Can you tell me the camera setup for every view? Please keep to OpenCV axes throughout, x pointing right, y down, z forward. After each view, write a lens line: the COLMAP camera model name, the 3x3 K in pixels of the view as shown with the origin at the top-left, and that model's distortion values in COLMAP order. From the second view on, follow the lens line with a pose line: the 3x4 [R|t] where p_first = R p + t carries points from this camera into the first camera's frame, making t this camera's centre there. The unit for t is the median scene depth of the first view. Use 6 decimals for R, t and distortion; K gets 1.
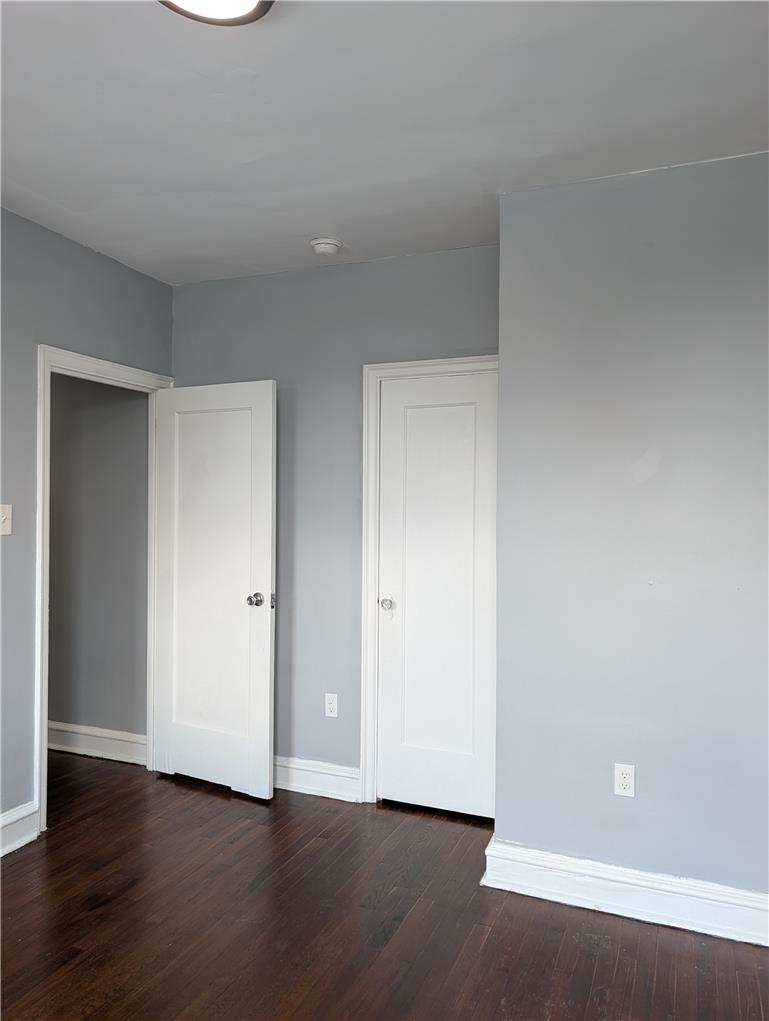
lens RADIAL K [[749.7, 0, 384.5], [0, 749.7, 510.5], [0, 0, 1]] dist [0.099814, -0.065079]
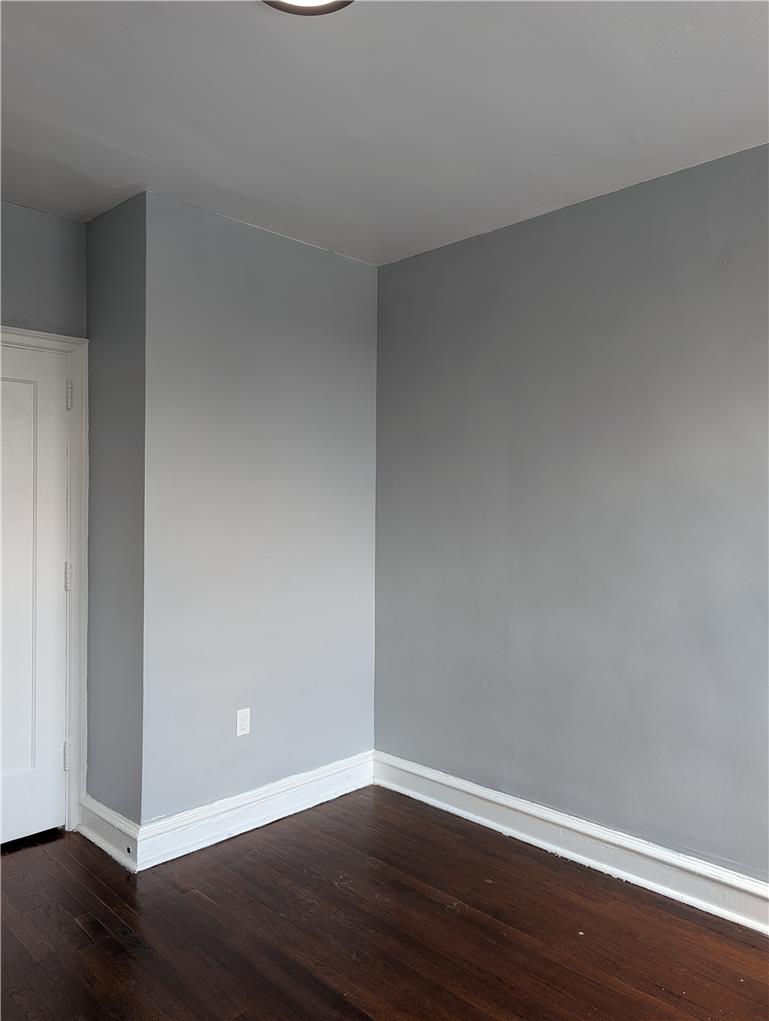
lens RADIAL K [[749.7, 0, 384.5], [0, 749.7, 510.5], [0, 0, 1]] dist [0.099814, -0.065079]
pose [[0.380331, -0.008466, 0.924812, -0.712896], [-0.001074, 0.999953, 0.009595, 0.002060], [-0.924850, -0.004642, 0.380304, 0.328331]]
